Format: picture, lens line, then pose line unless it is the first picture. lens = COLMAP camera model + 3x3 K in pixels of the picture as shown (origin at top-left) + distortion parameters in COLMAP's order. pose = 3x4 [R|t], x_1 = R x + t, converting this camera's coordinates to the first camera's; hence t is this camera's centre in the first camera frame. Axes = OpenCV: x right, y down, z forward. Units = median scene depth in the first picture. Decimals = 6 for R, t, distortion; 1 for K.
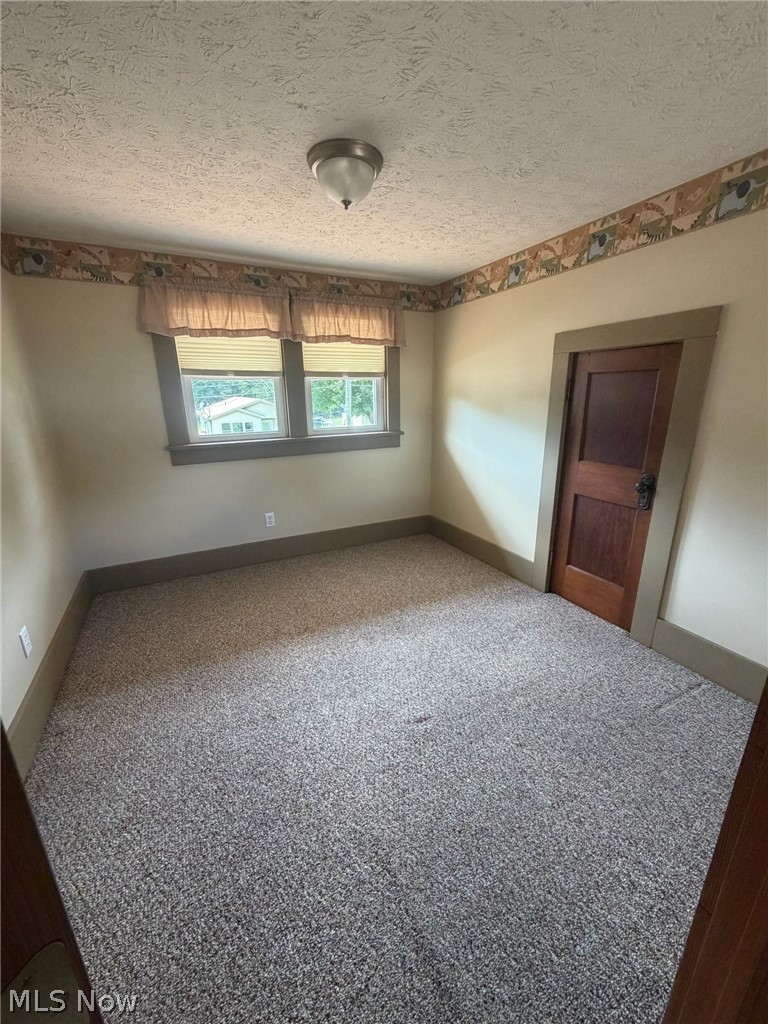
lens RADIAL K [[406.8, 0, 384.0], [0, 406.8, 512.0], [0, 0, 1]] dist [-0.001517, -0.000421]
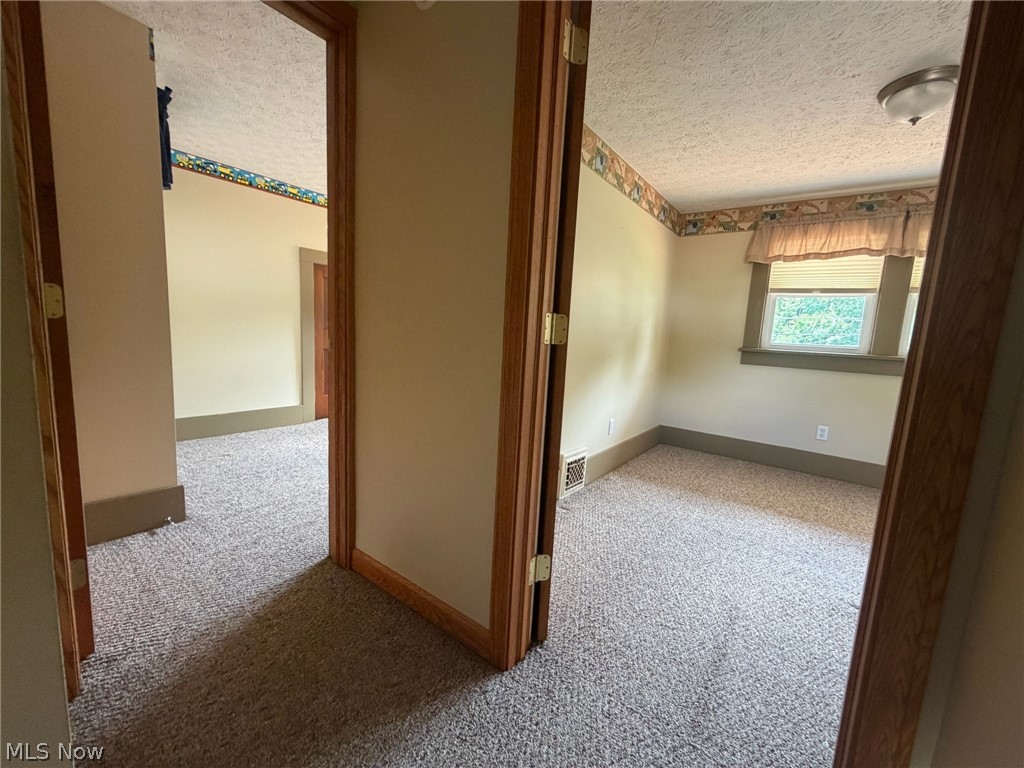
lens RADIAL K [[406.8, 0, 512.0], [0, 406.8, 384.0], [0, 0, 1]] dist [-0.001517, -0.000421]
pose [[0.431902, 0.150764, -0.889231, 0.317238], [-0.312406, 0.949903, 0.009314, 0.164811], [0.846087, 0.273779, 0.457364, -0.157740]]
